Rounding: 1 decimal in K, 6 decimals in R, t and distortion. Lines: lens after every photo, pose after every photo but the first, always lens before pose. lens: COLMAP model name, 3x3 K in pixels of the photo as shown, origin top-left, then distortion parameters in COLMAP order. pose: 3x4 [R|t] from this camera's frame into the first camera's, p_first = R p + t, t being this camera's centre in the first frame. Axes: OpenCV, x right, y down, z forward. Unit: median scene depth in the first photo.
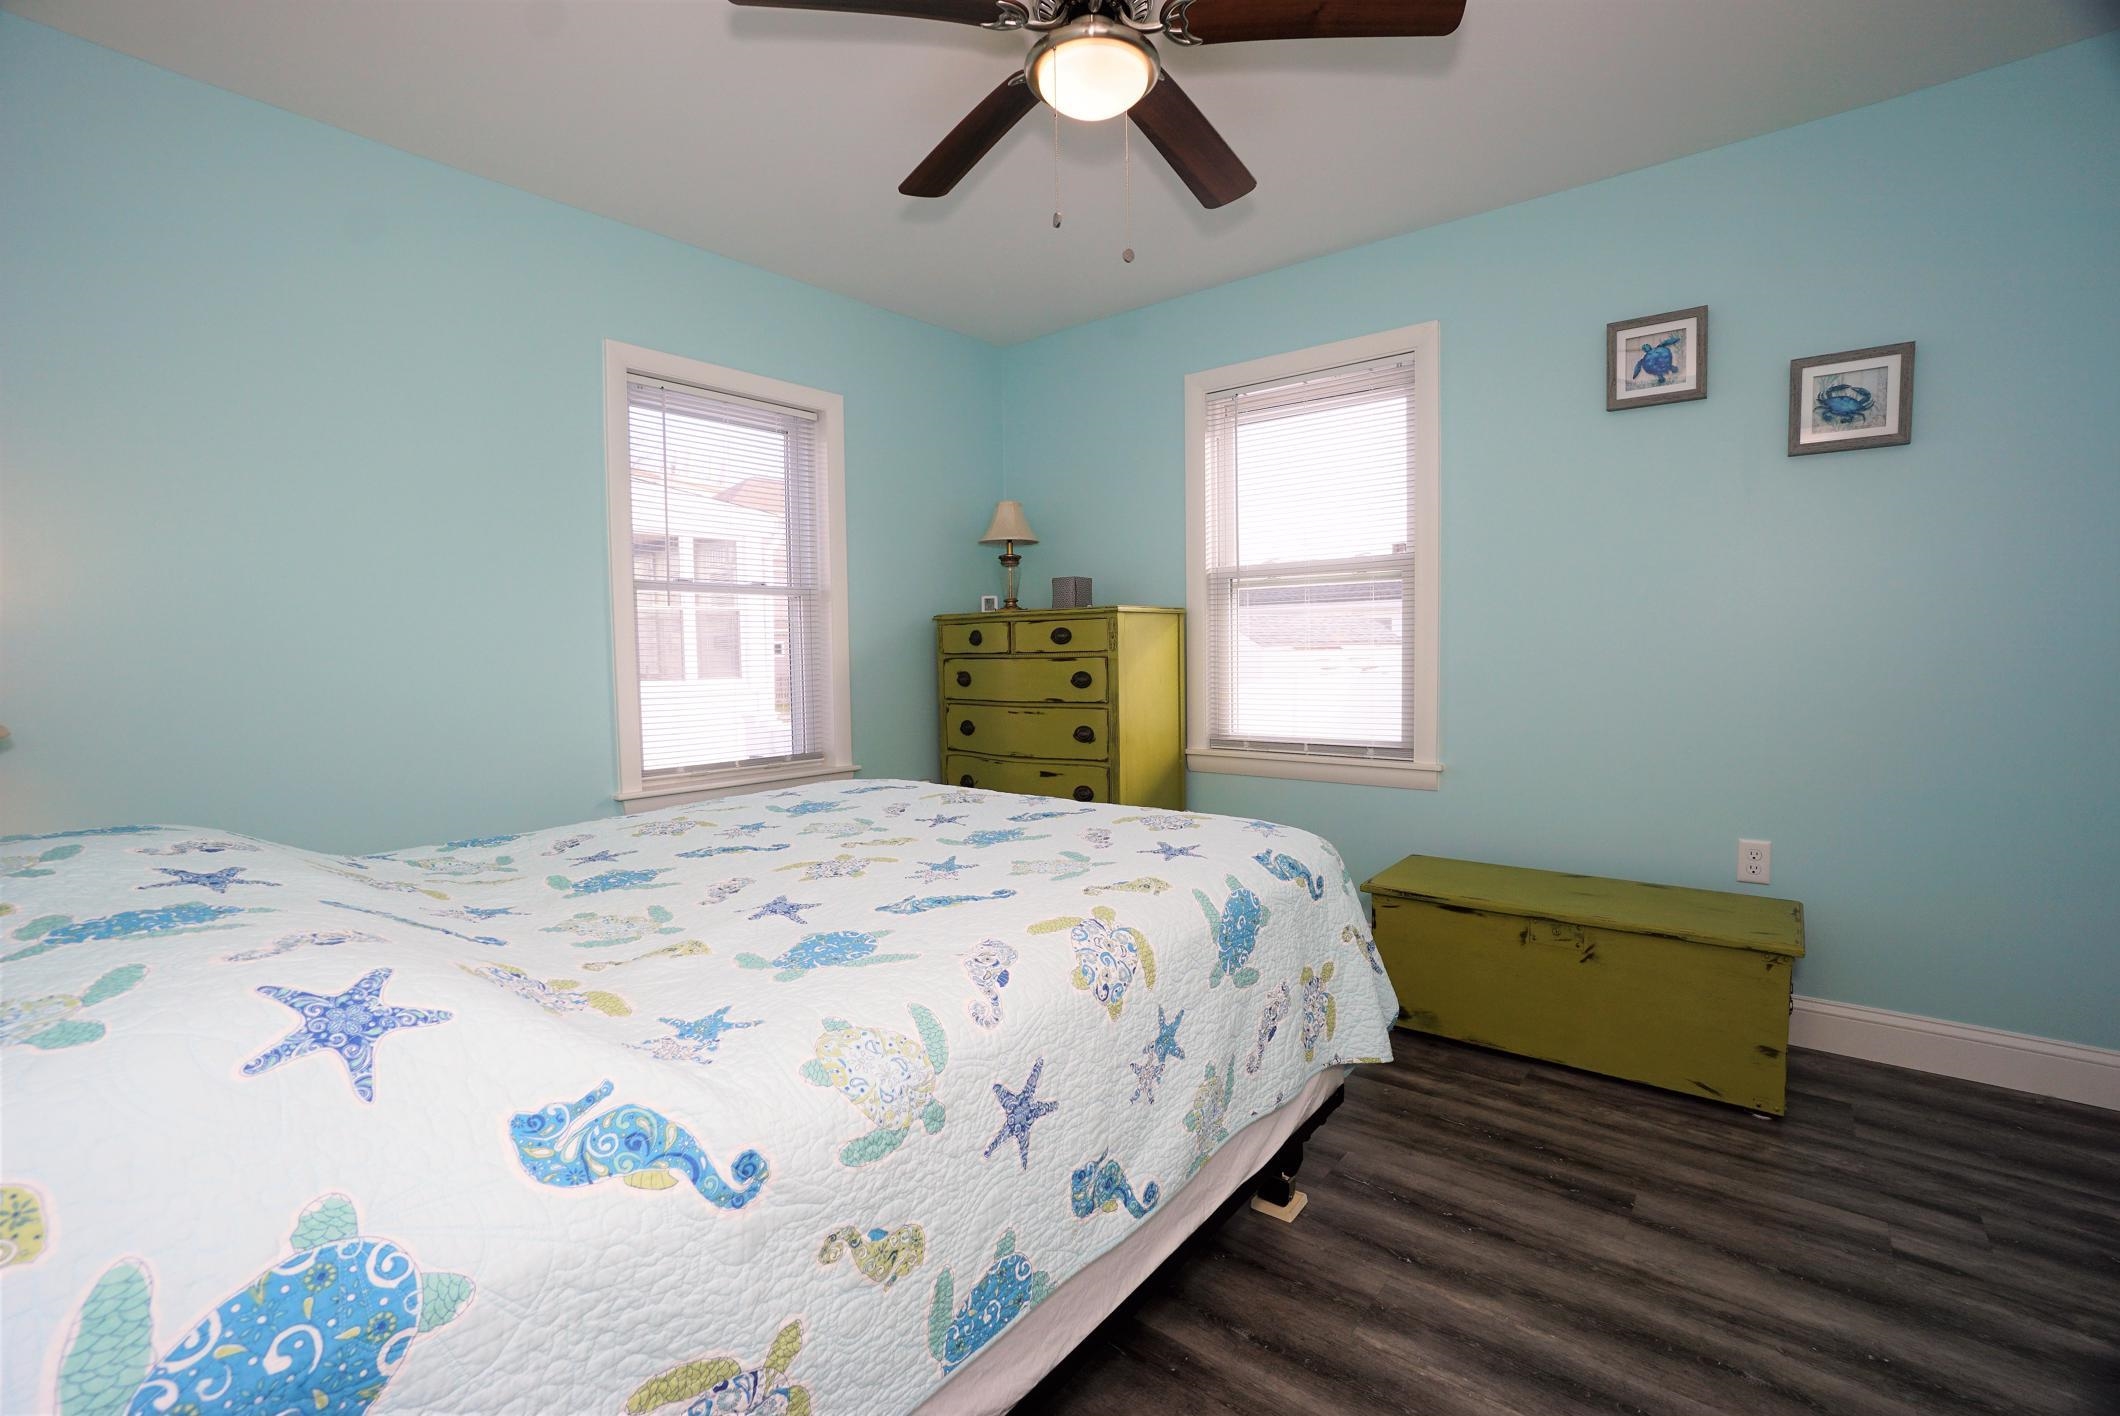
lens RADIAL K [[974.1, 0, 1038.0], [0, 974.1, 705.7], [0, 0, 1]] dist [-0.065019, 0.024755]
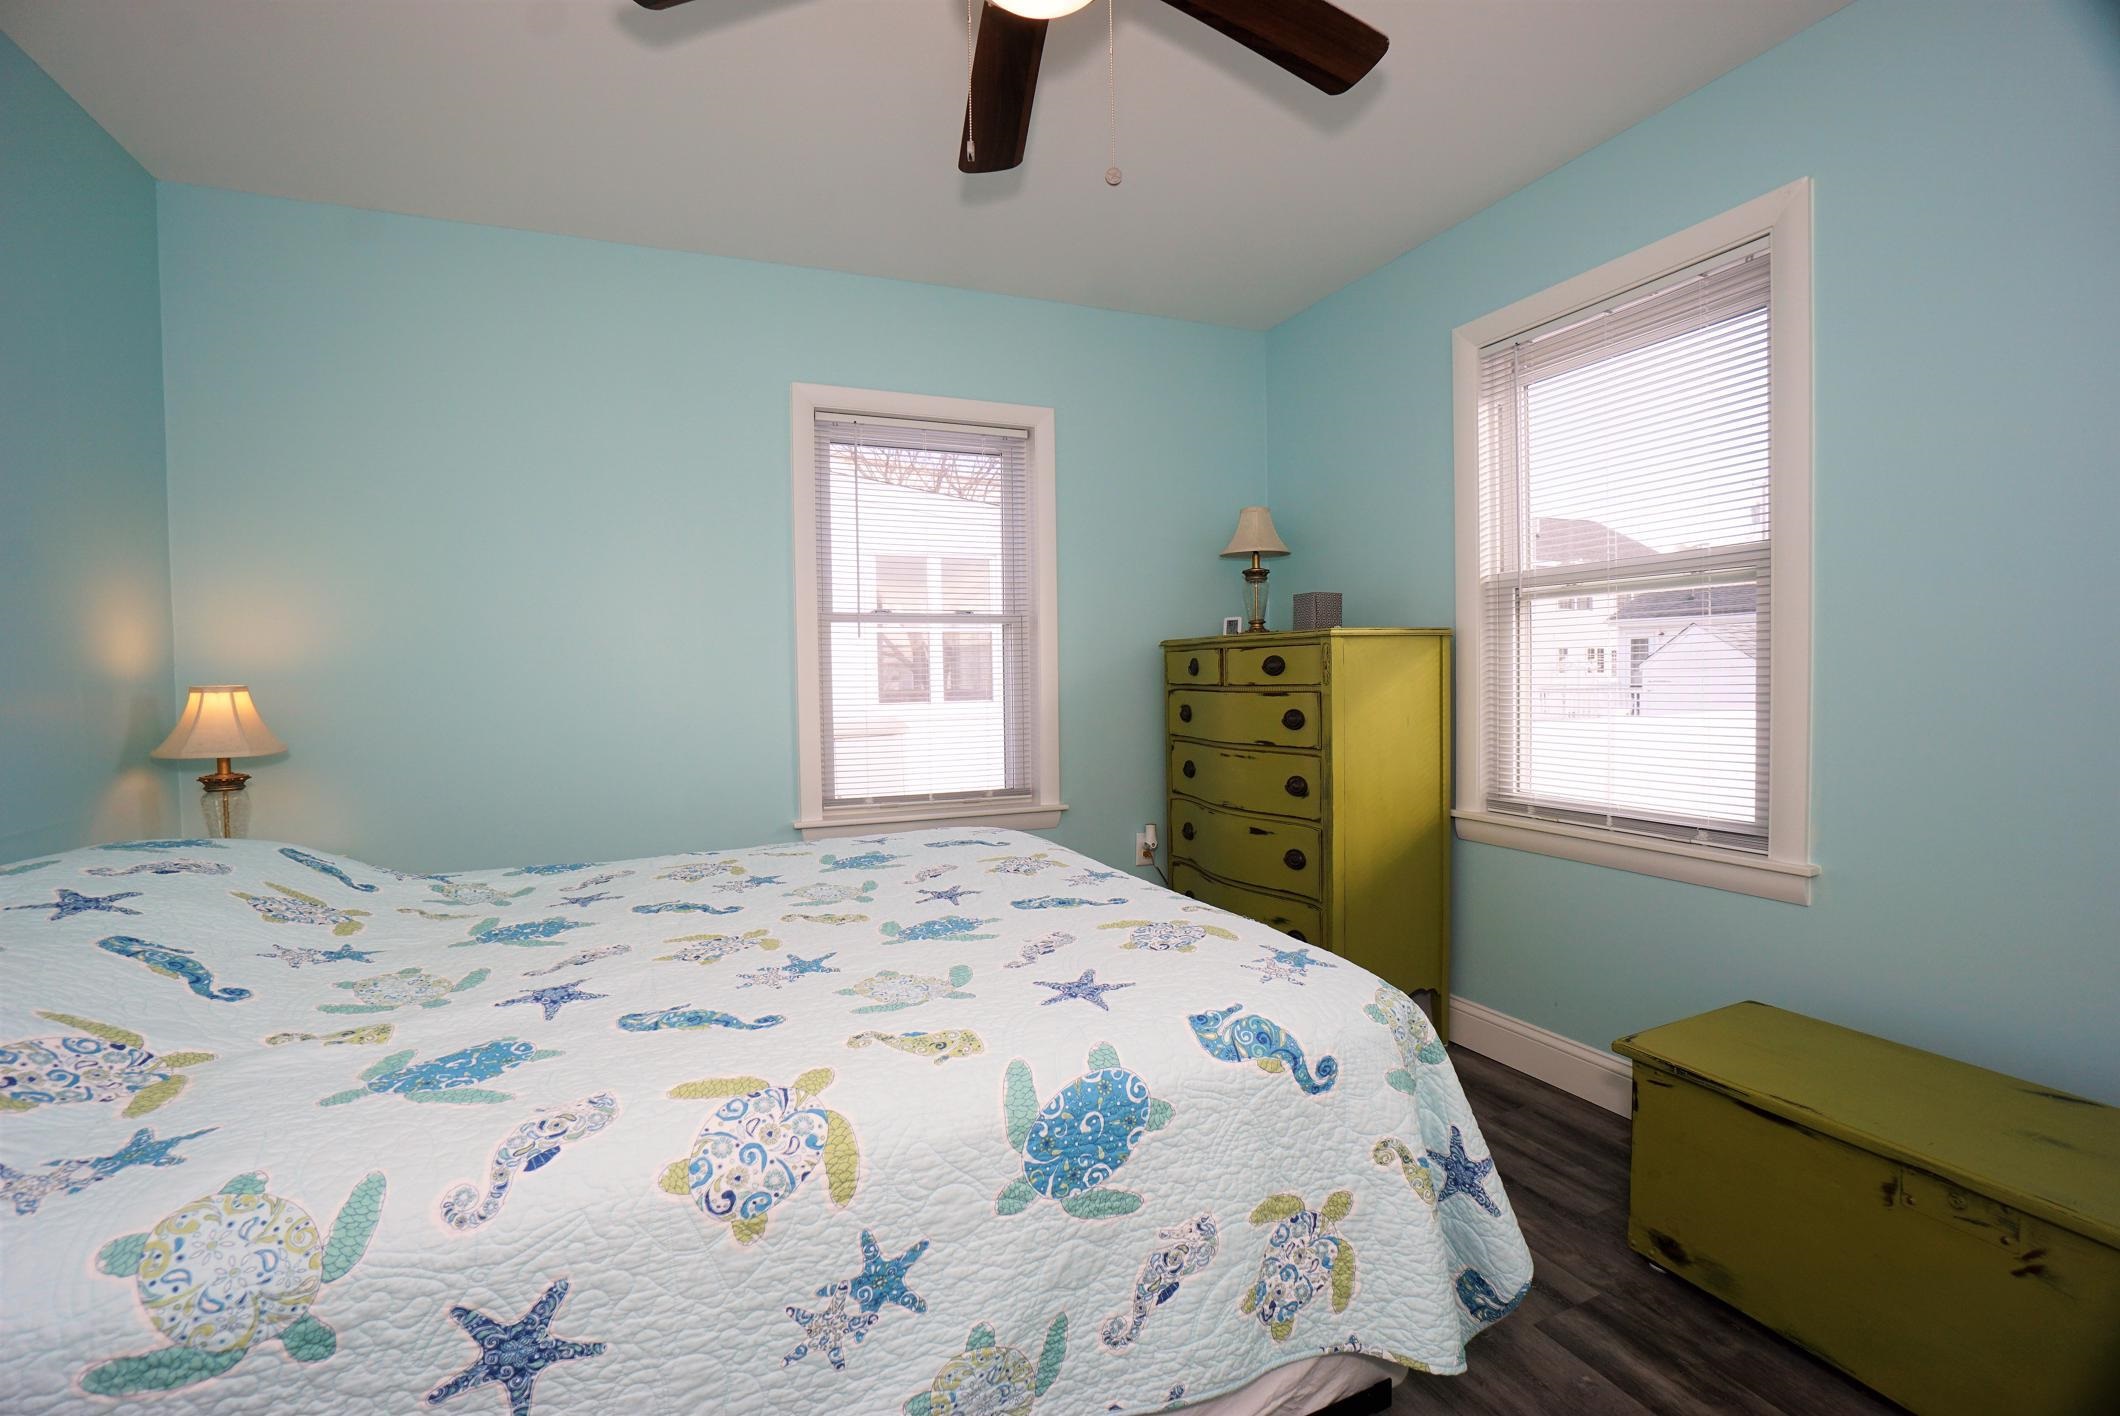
lens RADIAL K [[939.9, 0, 1102.1], [0, 939.9, 698.5], [0, 0, 1]] dist [-0.065529, 0.020368]
pose [[0.882395, 0.016353, -0.470225, 0.298594], [-0.024244, 0.999648, -0.010731, -0.035075], [0.469885, 0.020869, 0.882481, 0.253962]]
